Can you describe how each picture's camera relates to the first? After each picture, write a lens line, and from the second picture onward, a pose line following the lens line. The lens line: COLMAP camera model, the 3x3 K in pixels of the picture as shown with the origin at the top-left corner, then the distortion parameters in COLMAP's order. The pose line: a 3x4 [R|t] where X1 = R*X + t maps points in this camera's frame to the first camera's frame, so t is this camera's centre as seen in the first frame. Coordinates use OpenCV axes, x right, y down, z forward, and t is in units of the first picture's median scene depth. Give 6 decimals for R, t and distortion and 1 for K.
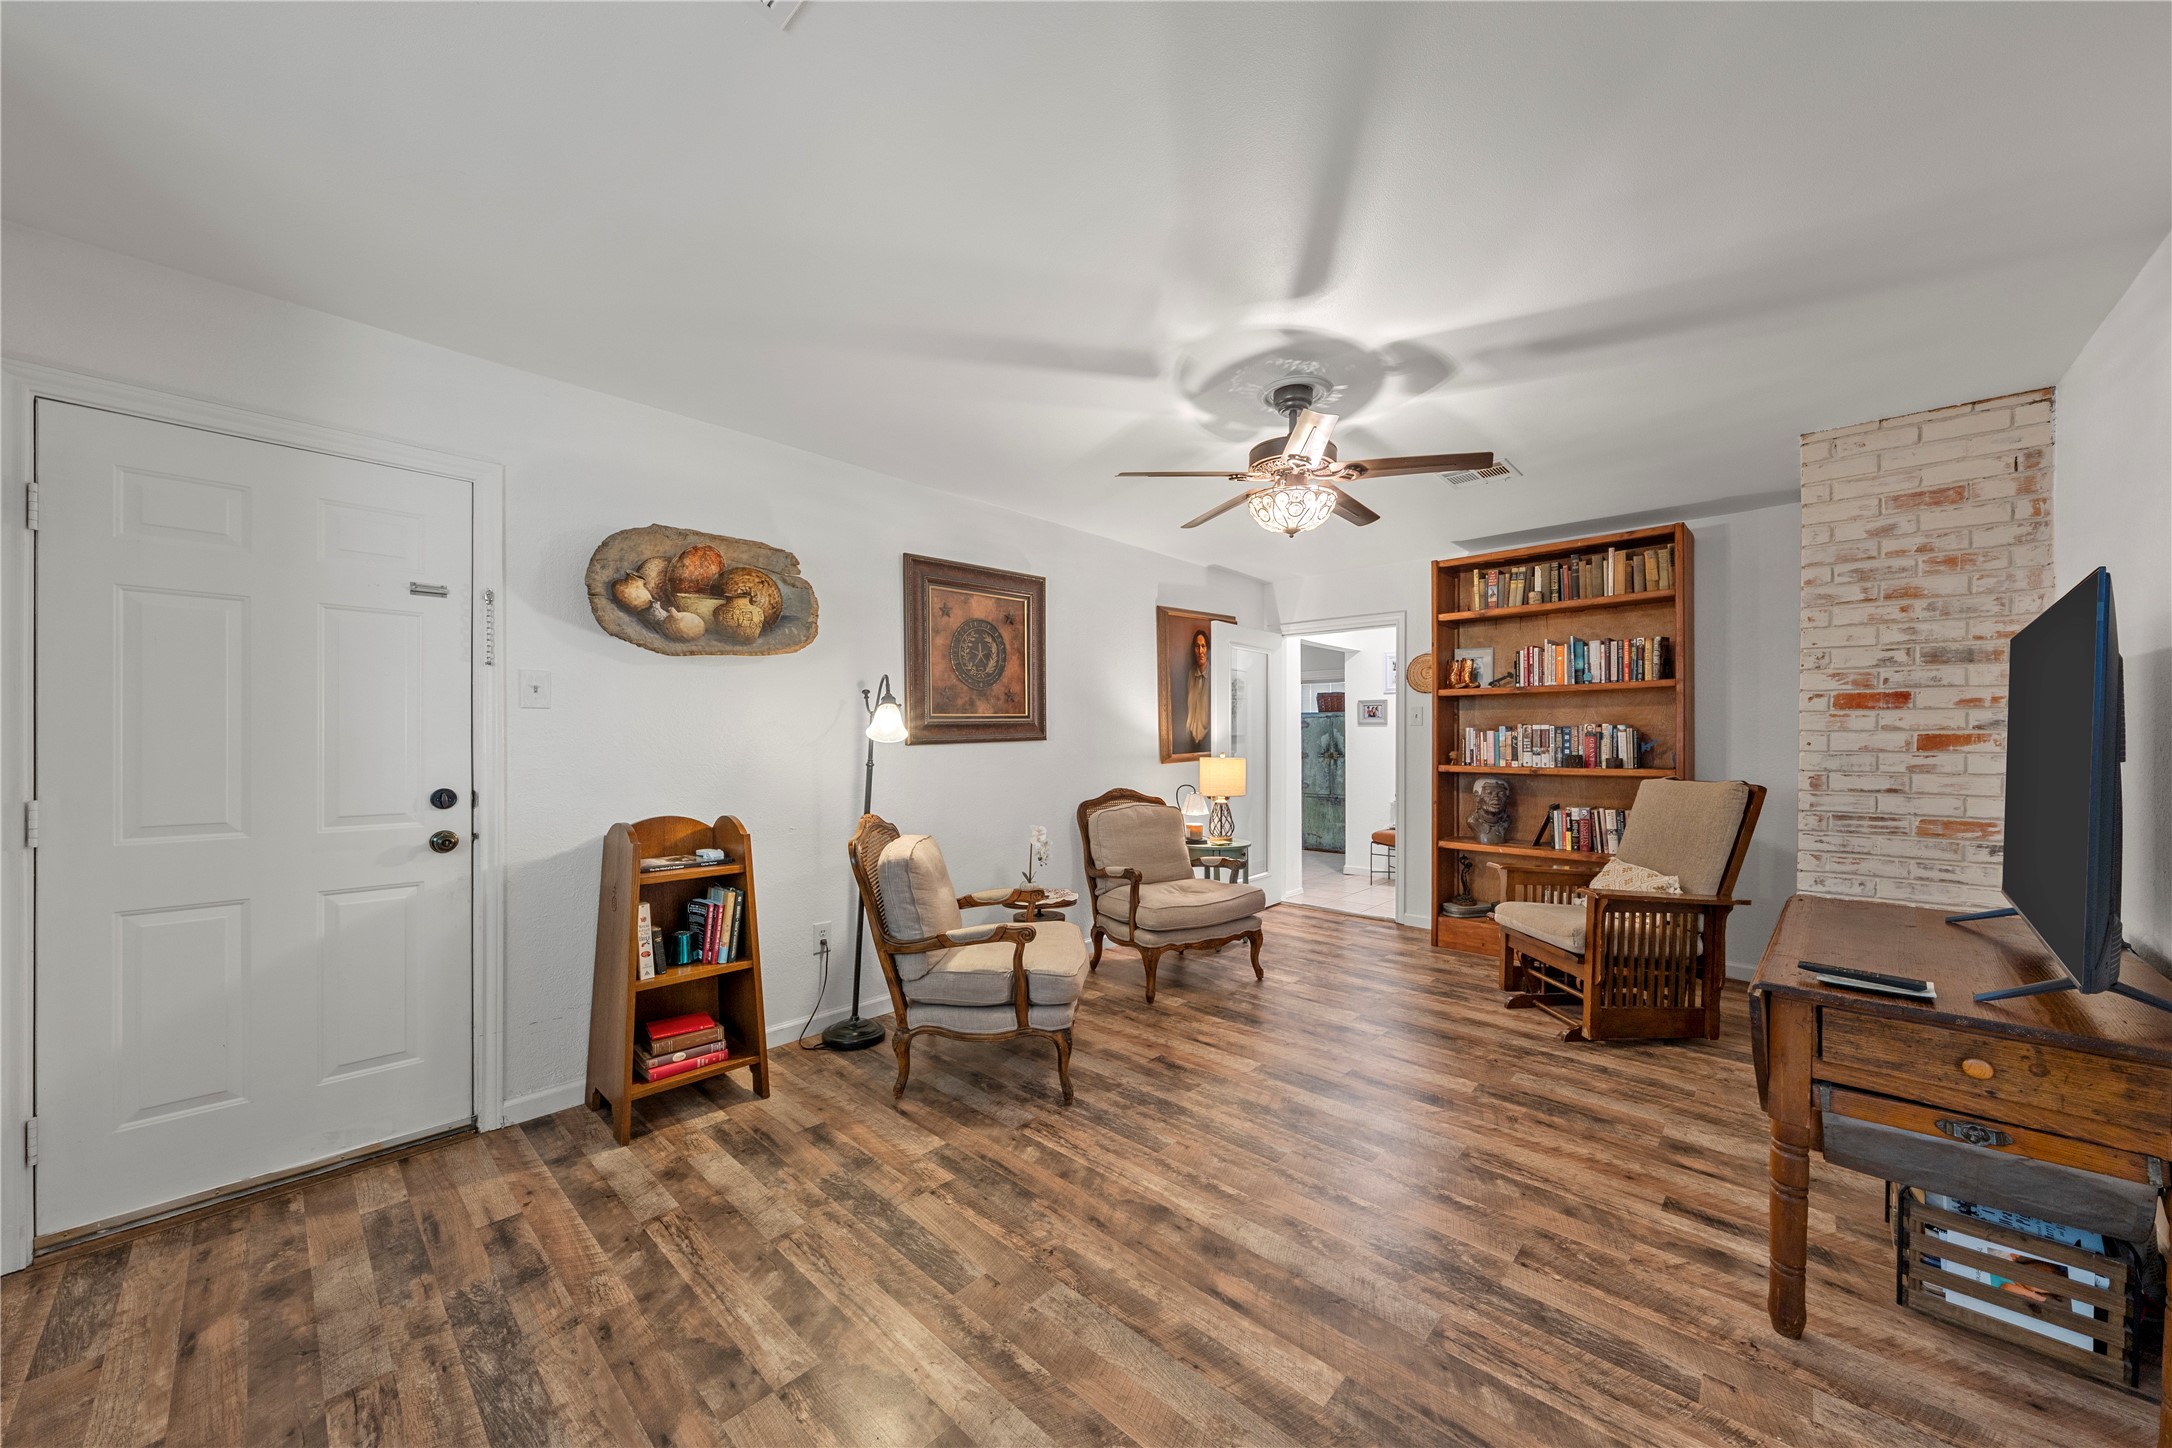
lens RADIAL K [[813.4, 0, 1086.2], [0, 813.4, 728.8], [0, 0, 1]] dist [-0.001592, 0.000033]
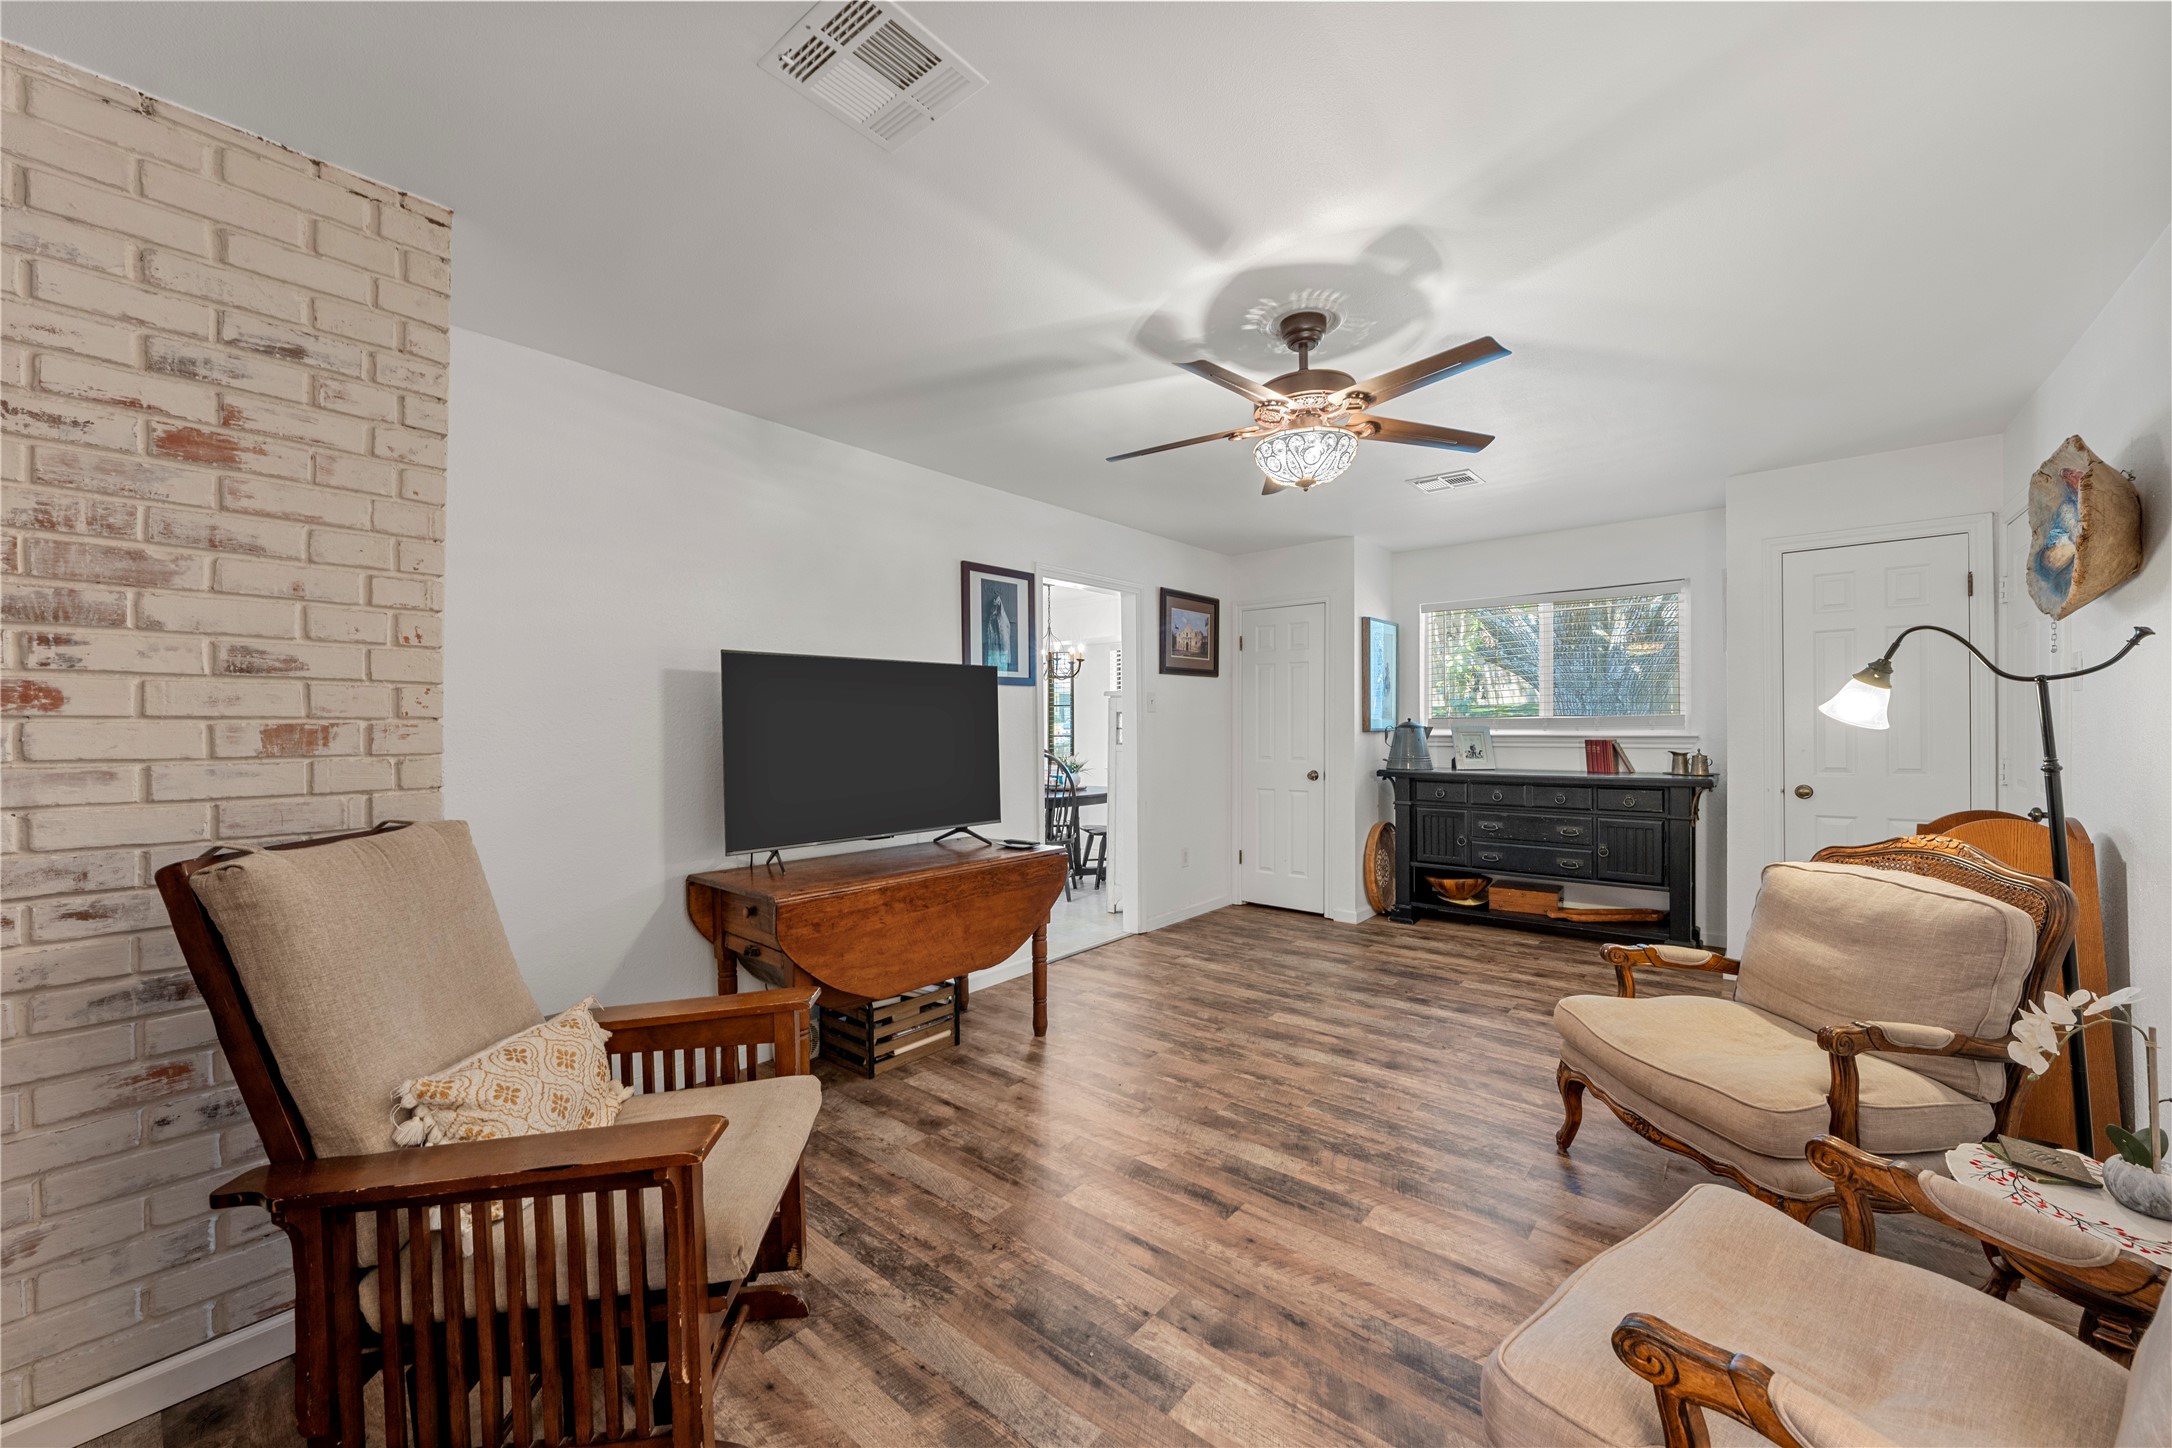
lens RADIAL K [[832.8, 0, 1107.1], [0, 832.8, 713.4], [0, 0, 1]] dist [-0.001486, 0.000059]
pose [[-0.997618, -0.002766, -0.068919, 0.532127], [-0.000874, 0.999622, -0.027475, 0.022105], [0.068969, -0.027349, -0.997244, 1.893612]]
